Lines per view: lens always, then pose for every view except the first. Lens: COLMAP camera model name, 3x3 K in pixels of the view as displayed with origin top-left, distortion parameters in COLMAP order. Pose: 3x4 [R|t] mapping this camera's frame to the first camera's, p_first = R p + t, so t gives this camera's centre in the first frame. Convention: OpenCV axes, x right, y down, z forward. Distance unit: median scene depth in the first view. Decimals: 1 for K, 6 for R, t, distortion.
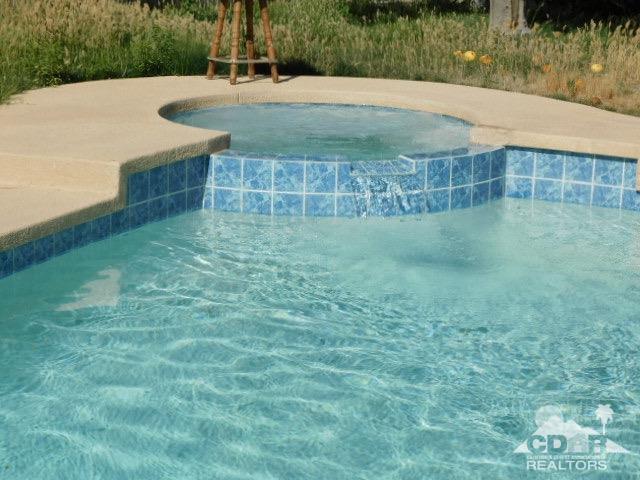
lens RADIAL K [[1489.7, 0, 319.9], [0, 1489.7, 240.3], [0, 0, 1]] dist [0.060881, 0.000000]
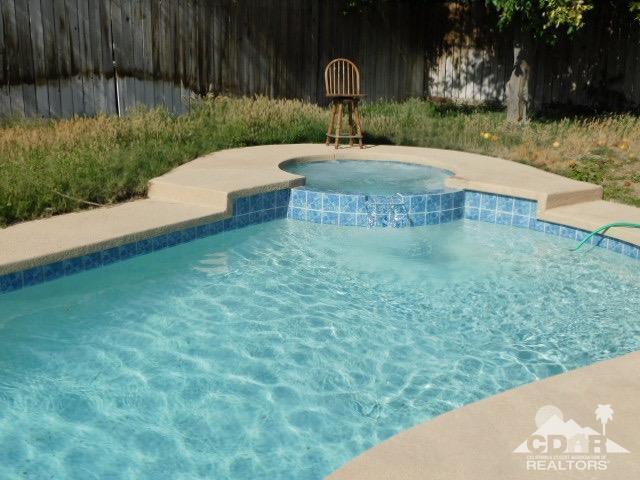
lens RADIAL K [[747.1, 0, 320.2], [0, 747.1, 239.6], [0, 0, 1]] dist [0.009360, 0.000000]
pose [[0.980358, 0.050030, -0.190776, 0.131591], [-0.045896, 0.998607, 0.026029, -0.020185], [0.191813, -0.016762, 0.981288, 0.113395]]
